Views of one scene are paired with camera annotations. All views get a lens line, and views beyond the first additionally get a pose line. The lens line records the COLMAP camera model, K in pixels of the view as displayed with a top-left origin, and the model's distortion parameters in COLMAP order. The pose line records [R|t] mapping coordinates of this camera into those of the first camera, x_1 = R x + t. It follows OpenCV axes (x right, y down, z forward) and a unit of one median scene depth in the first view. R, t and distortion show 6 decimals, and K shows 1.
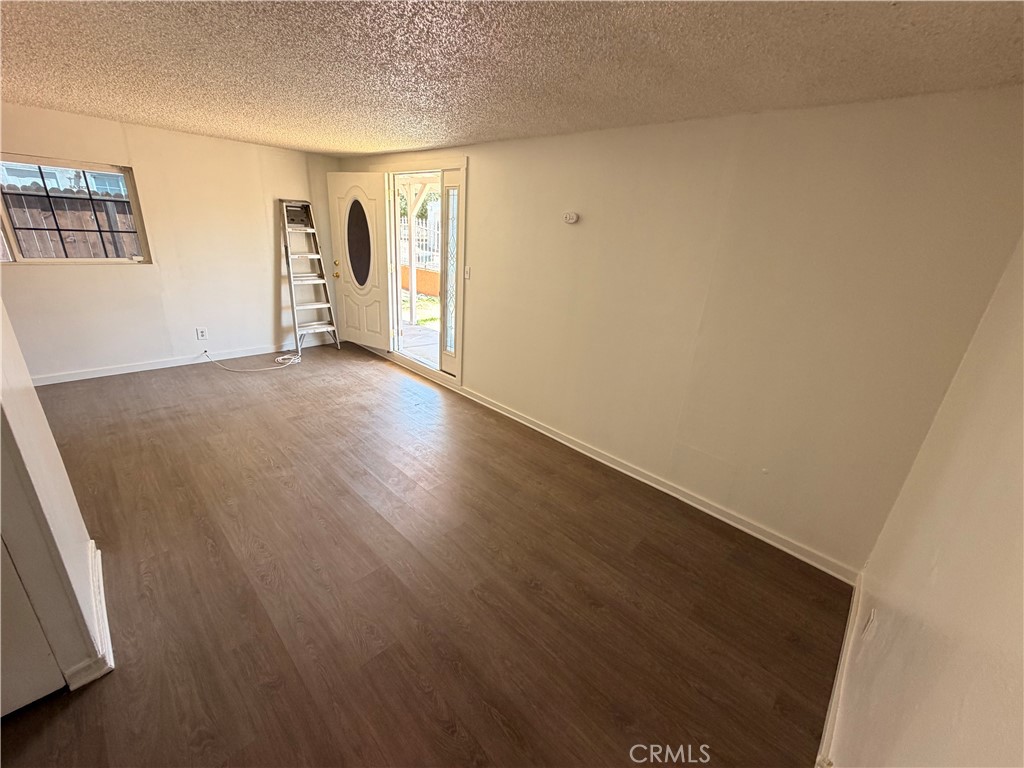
lens RADIAL K [[414.1, 0, 503.7], [0, 414.1, 382.6], [0, 0, 1]] dist [-0.000770, 0.000055]
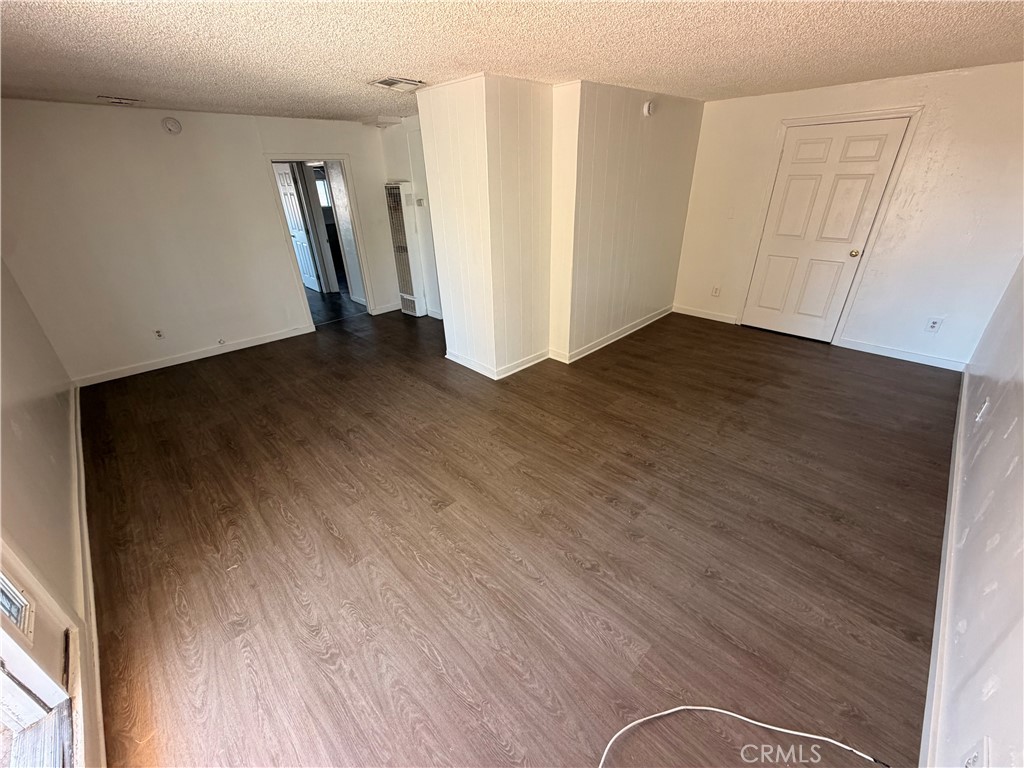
lens RADIAL K [[414.1, 0, 509.2], [0, 414.1, 379.7], [0, 0, 1]] dist [-0.000770, 0.000055]
pose [[-0.998855, -0.047120, -0.008246, -0.600311], [-0.038020, 0.677387, 0.734644, -0.551053], [-0.029031, 0.734116, -0.678403, 1.317034]]
